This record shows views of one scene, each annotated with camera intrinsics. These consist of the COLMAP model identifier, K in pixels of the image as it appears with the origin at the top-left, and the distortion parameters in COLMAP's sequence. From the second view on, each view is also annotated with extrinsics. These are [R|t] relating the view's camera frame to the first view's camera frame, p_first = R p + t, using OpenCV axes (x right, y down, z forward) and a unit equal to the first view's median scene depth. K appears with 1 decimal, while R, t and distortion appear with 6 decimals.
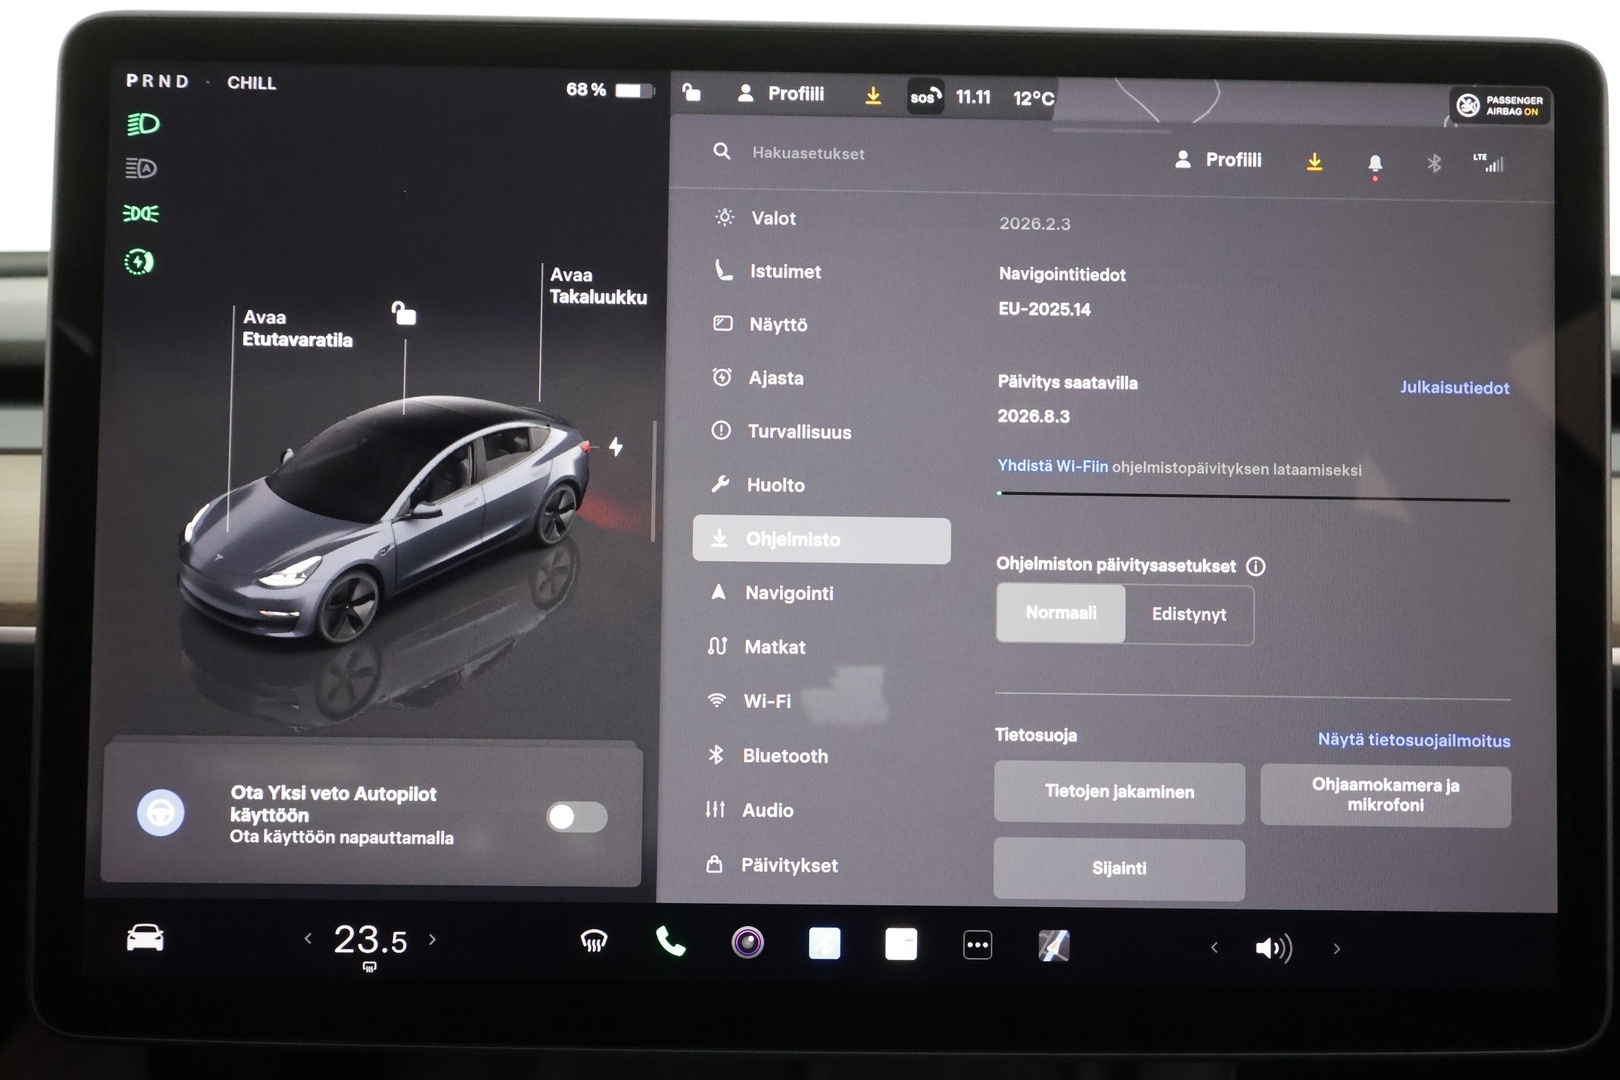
lens RADIAL K [[1304.1, 0, 791.6], [0, 1304.1, 574.9], [0, 0, 1]] dist [-0.000186, -0.002285]
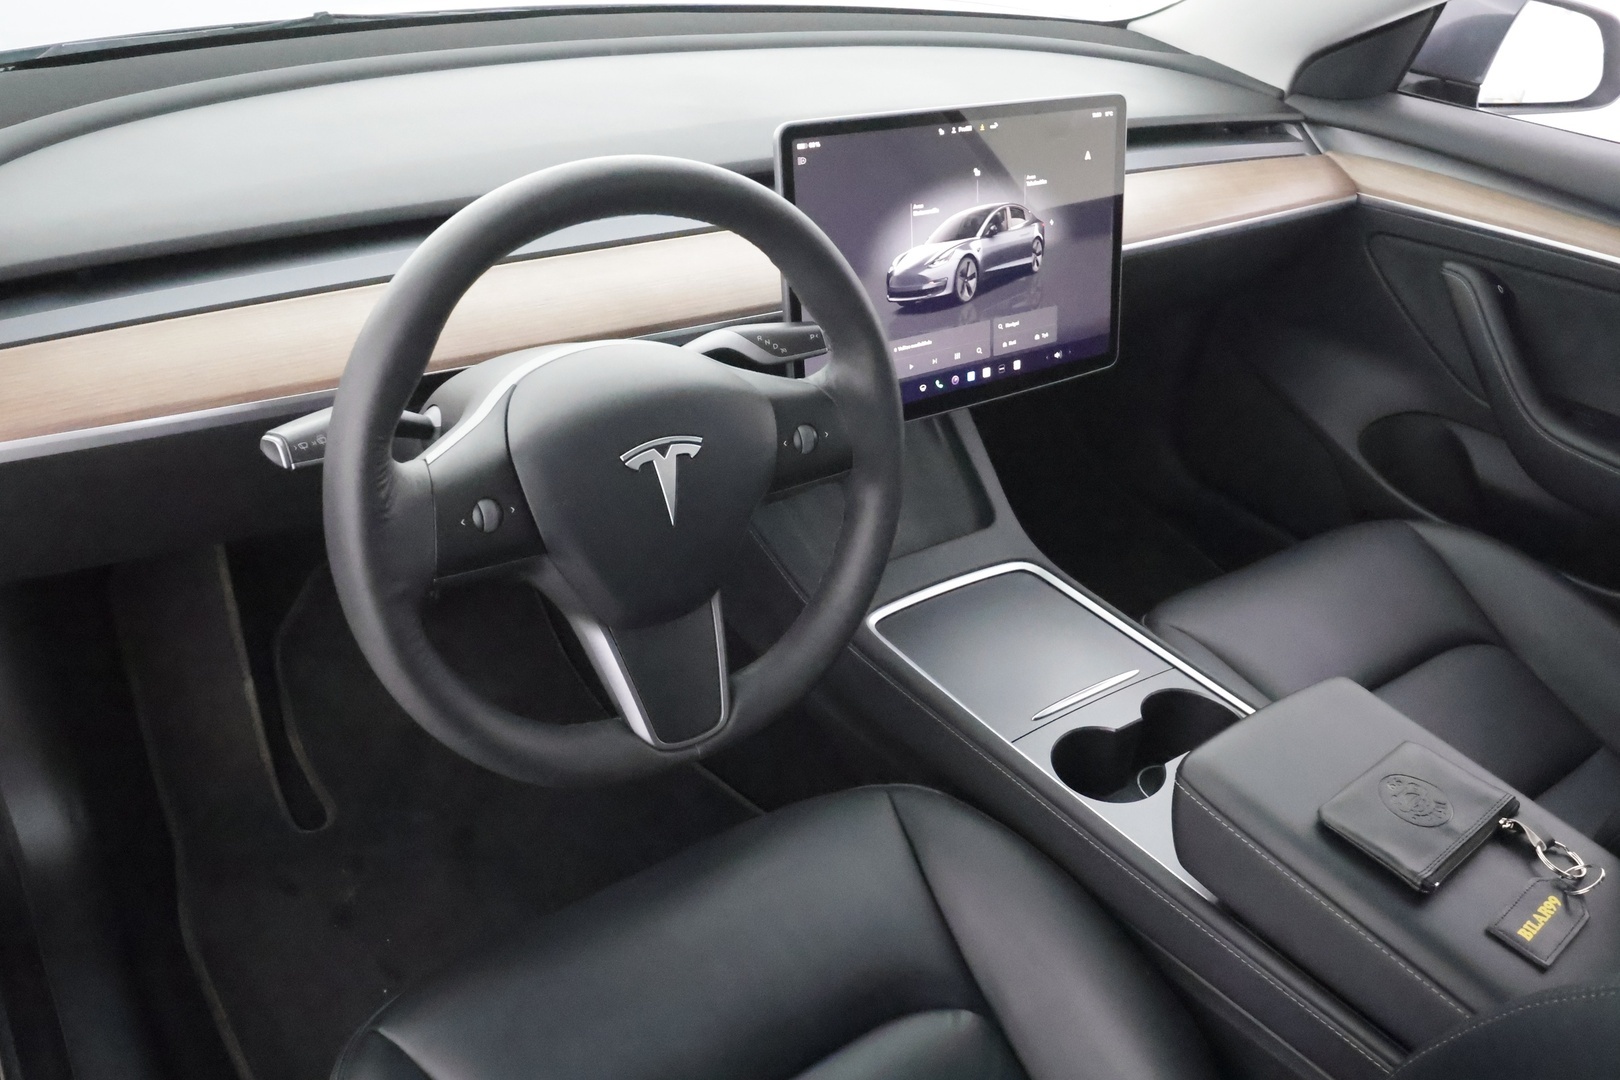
lens RADIAL K [[1304.1, 0, 799.2], [0, 1304.1, 548.4], [0, 0, 1]] dist [-0.000186, -0.002285]
pose [[0.807310, -0.261780, 0.528888, -2.405421], [0.045679, 0.921257, 0.386262, -0.701599], [-0.588358, -0.287674, 0.755698, -1.603297]]
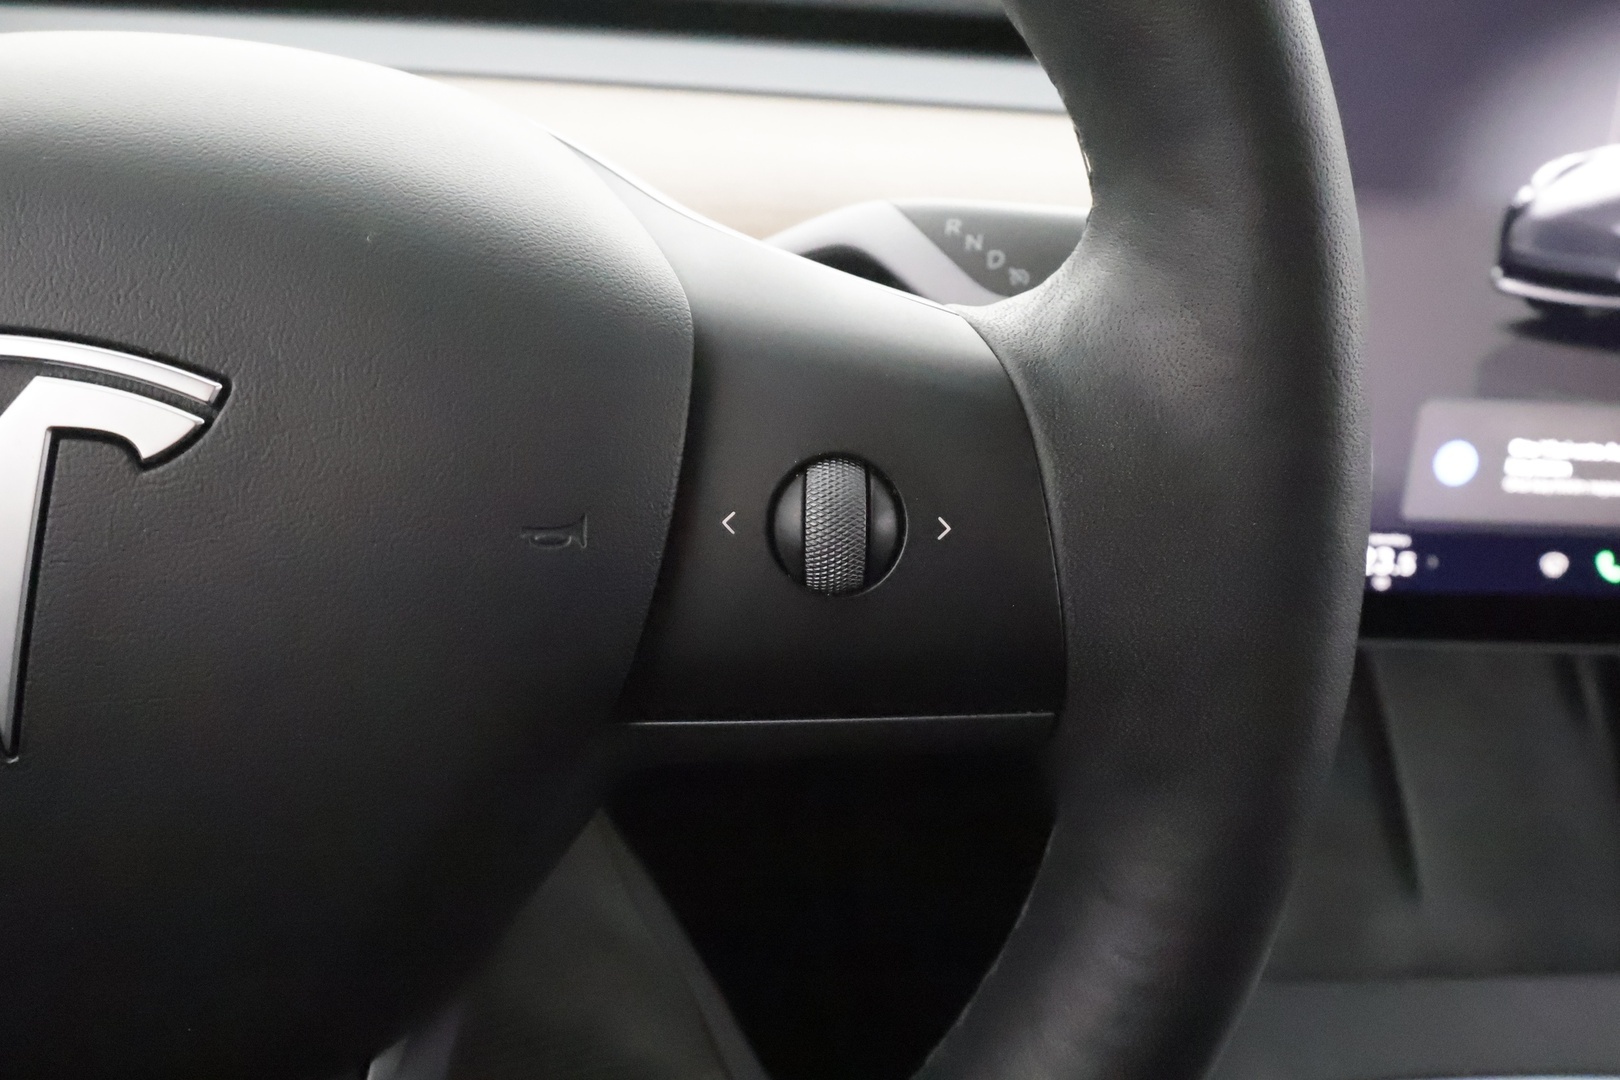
lens RADIAL K [[1304.1, 0, 811.7], [0, 1304.1, 549.0], [0, 0, 1]] dist [-0.000186, -0.002285]
pose [[0.992465, 0.019993, 0.120884, -1.002409], [-0.052510, 0.960806, 0.272203, -0.035784], [-0.110704, -0.276500, 0.954616, -0.106134]]
